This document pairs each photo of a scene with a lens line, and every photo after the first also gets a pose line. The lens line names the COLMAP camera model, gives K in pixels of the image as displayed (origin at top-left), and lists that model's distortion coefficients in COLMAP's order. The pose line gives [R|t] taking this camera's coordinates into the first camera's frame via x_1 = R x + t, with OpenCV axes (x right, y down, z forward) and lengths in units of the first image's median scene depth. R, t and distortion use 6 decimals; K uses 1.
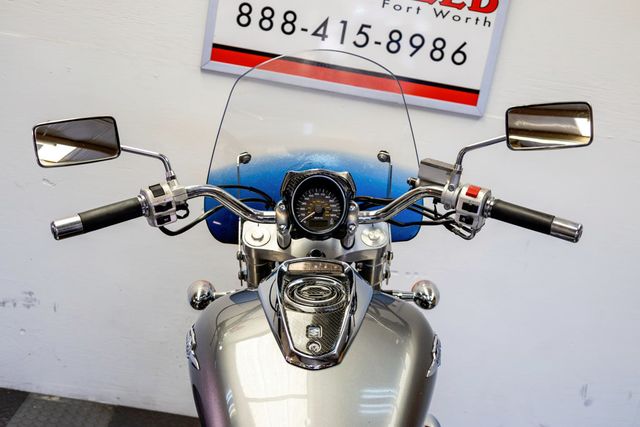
lens RADIAL K [[879.0, 0, 321.3], [0, 879.0, 208.7], [0, 0, 1]] dist [0.009517, -0.027501]
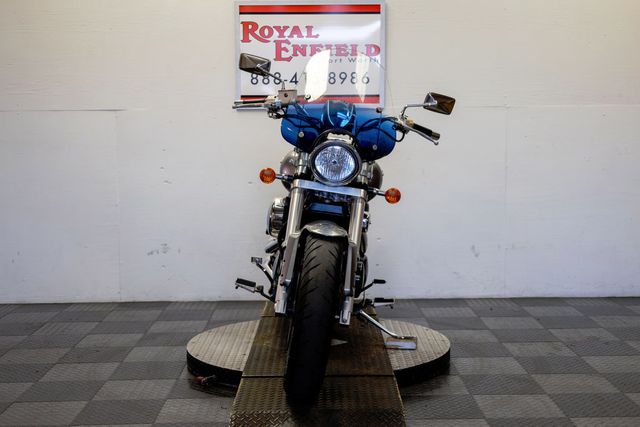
lens RADIAL K [[916.0, 0, 320.0], [0, 916.0, 213.5], [0, 0, 1]] dist [0.016254, -0.005391]
pose [[0.984158, -0.176417, -0.017582, 0.039747], [0.171546, 0.972615, -0.156816, 0.420524], [0.044765, 0.151316, 0.987471, -0.975799]]
